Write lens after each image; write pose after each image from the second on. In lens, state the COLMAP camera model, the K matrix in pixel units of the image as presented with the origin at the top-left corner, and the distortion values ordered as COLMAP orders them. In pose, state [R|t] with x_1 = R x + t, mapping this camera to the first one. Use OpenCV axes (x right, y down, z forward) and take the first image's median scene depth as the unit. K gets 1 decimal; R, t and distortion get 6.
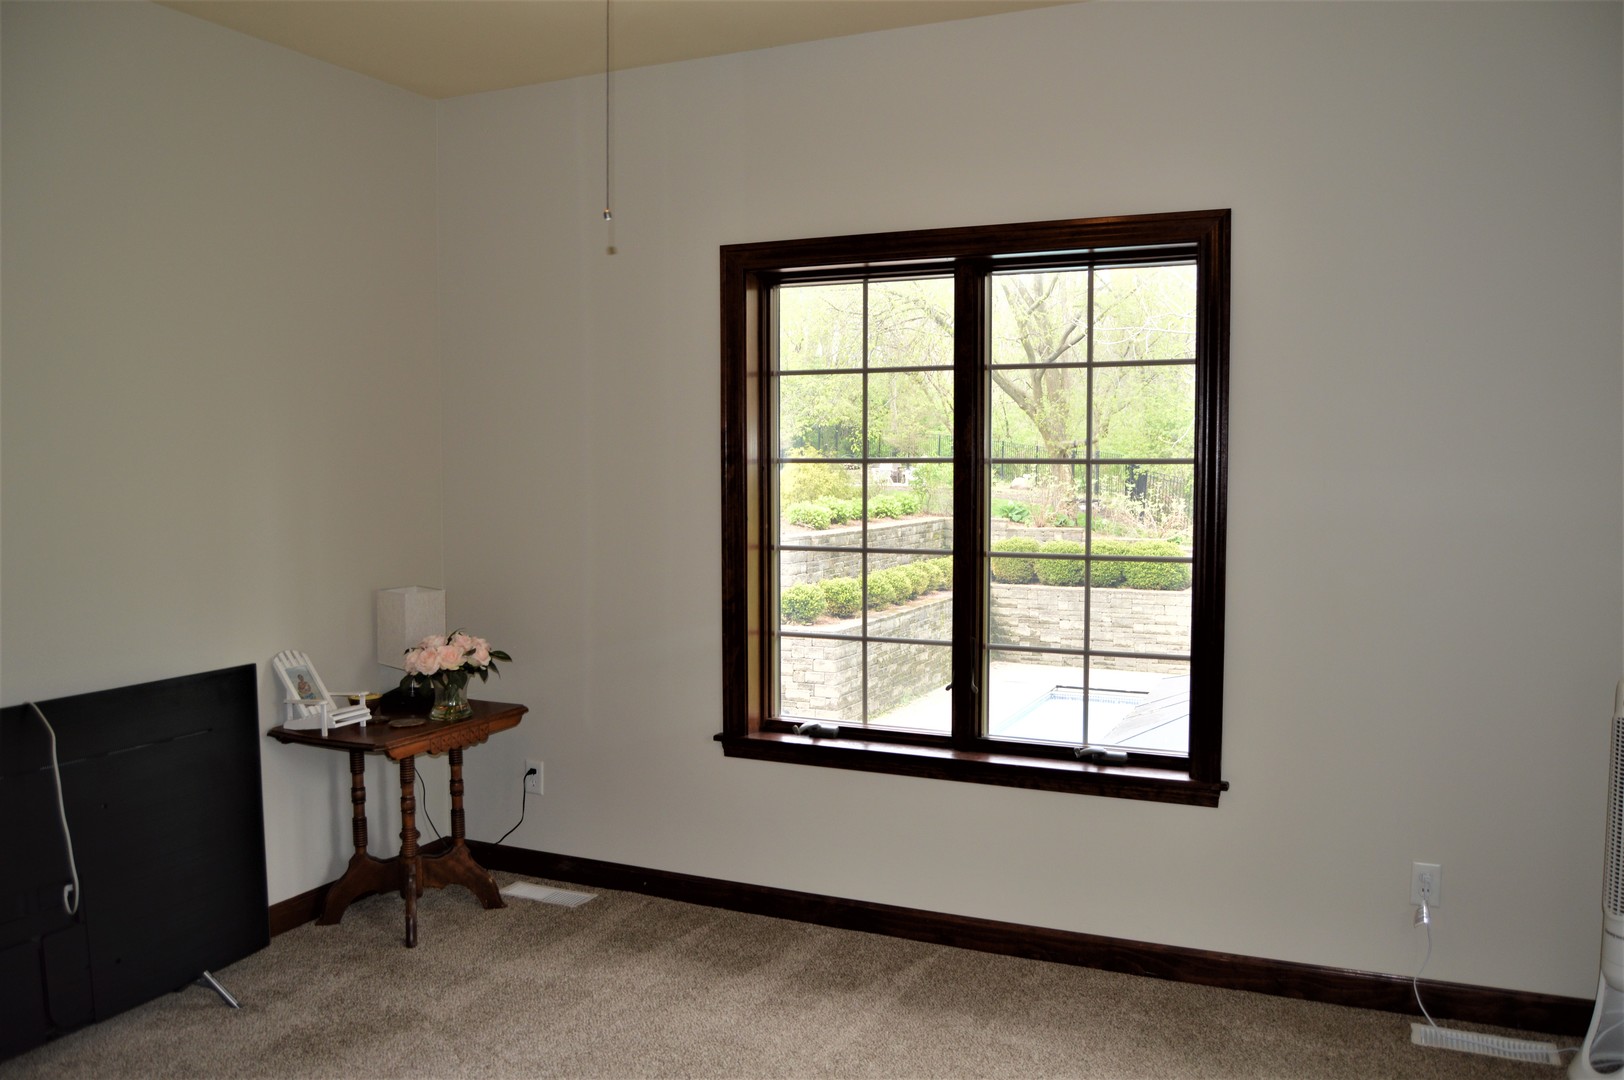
lens RADIAL K [[1300.5, 0, 812.0], [0, 1300.5, 540.0], [0, 0, 1]] dist [-0.096120, 0.043388]
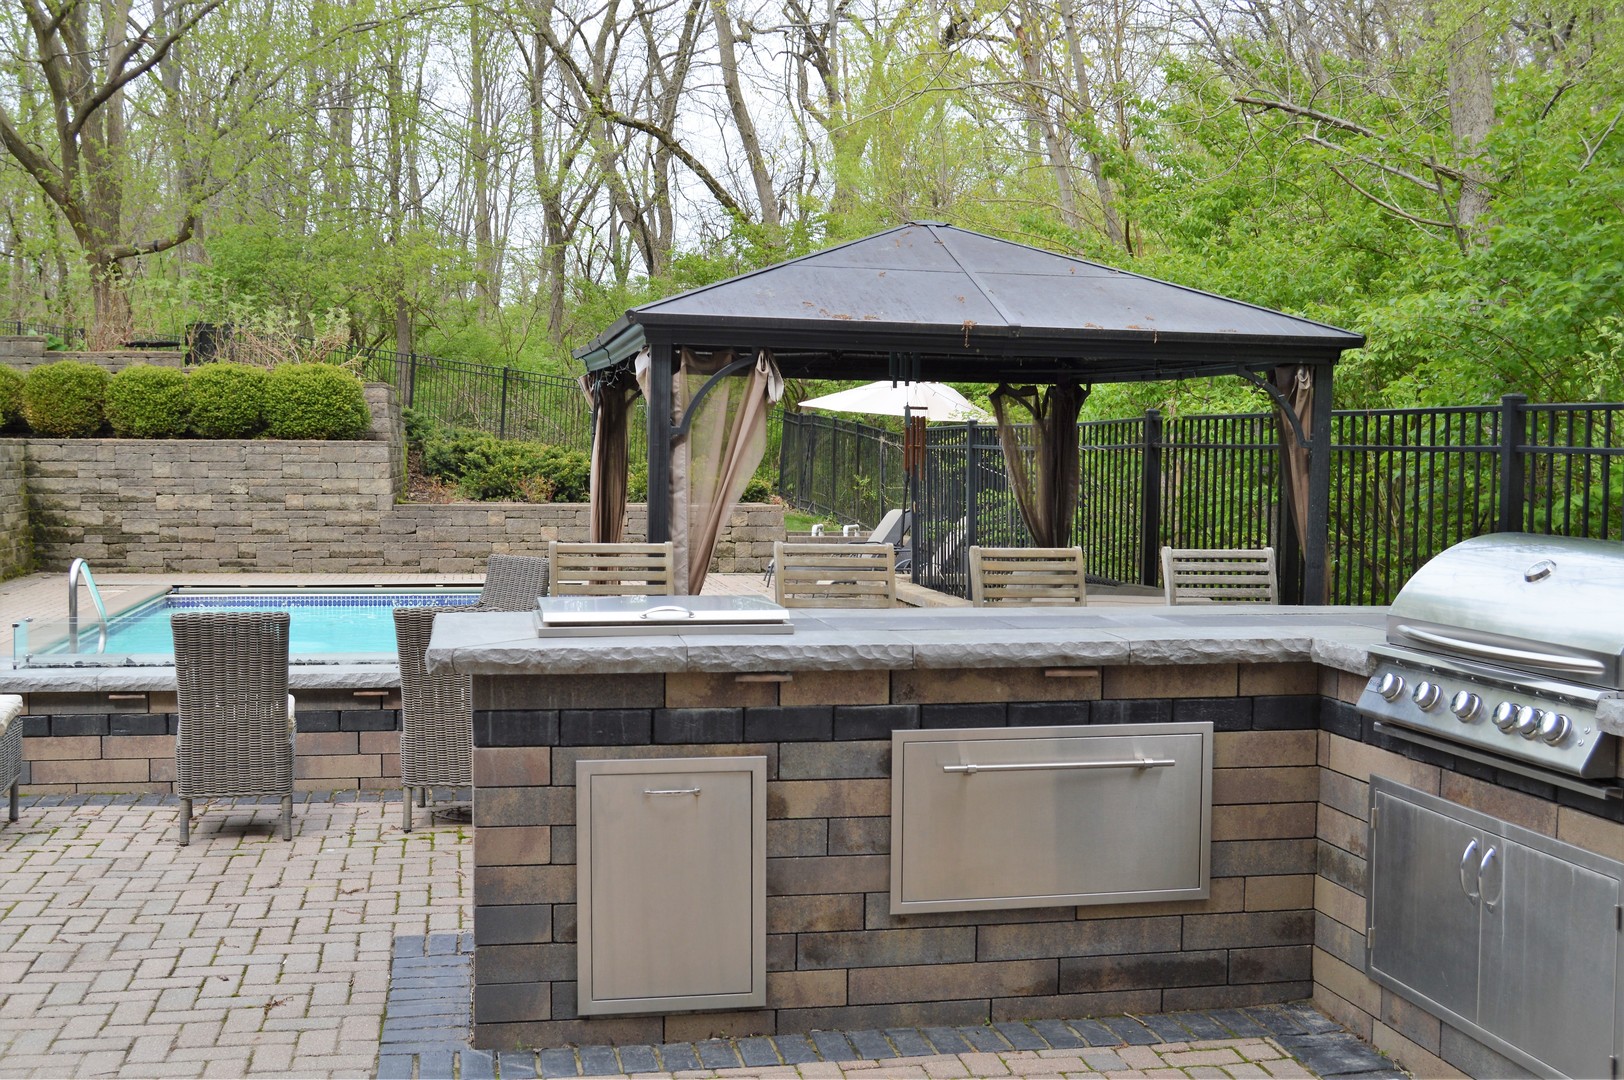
lens RADIAL K [[1826.8, 0, 812.0], [0, 1826.8, 540.0], [0, 0, 1]] dist [-0.049704, -0.015976]
pose [[0.813954, -0.020991, 0.580550, -0.044018], [0.030099, 0.999529, -0.006059, 0.098160], [-0.580150, 0.022405, 0.814202, 0.168259]]
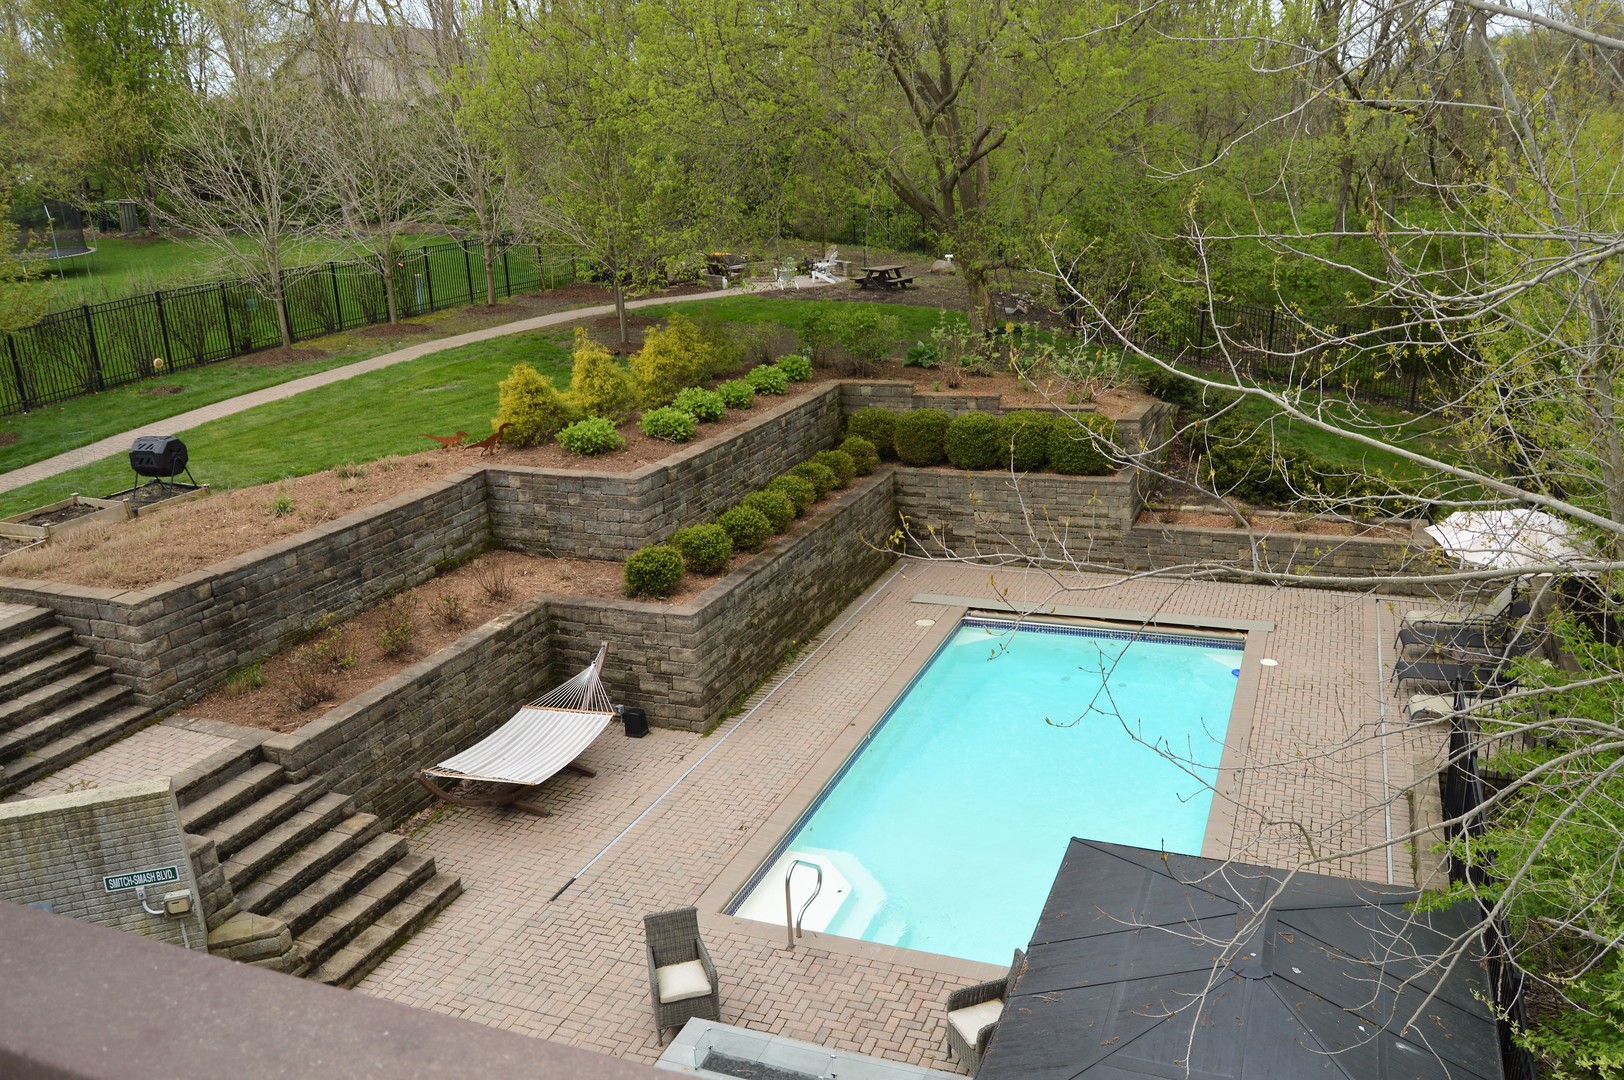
lens RADIAL K [[1300.5, 0, 812.0], [0, 1300.5, 540.0], [0, 0, 1]] dist [-0.096120, 0.043388]
pose [[0.997564, -0.061832, 0.032300, 0.054815], [0.053078, 0.973208, 0.223716, -0.122101], [-0.045267, -0.221457, 0.974119, 0.157828]]
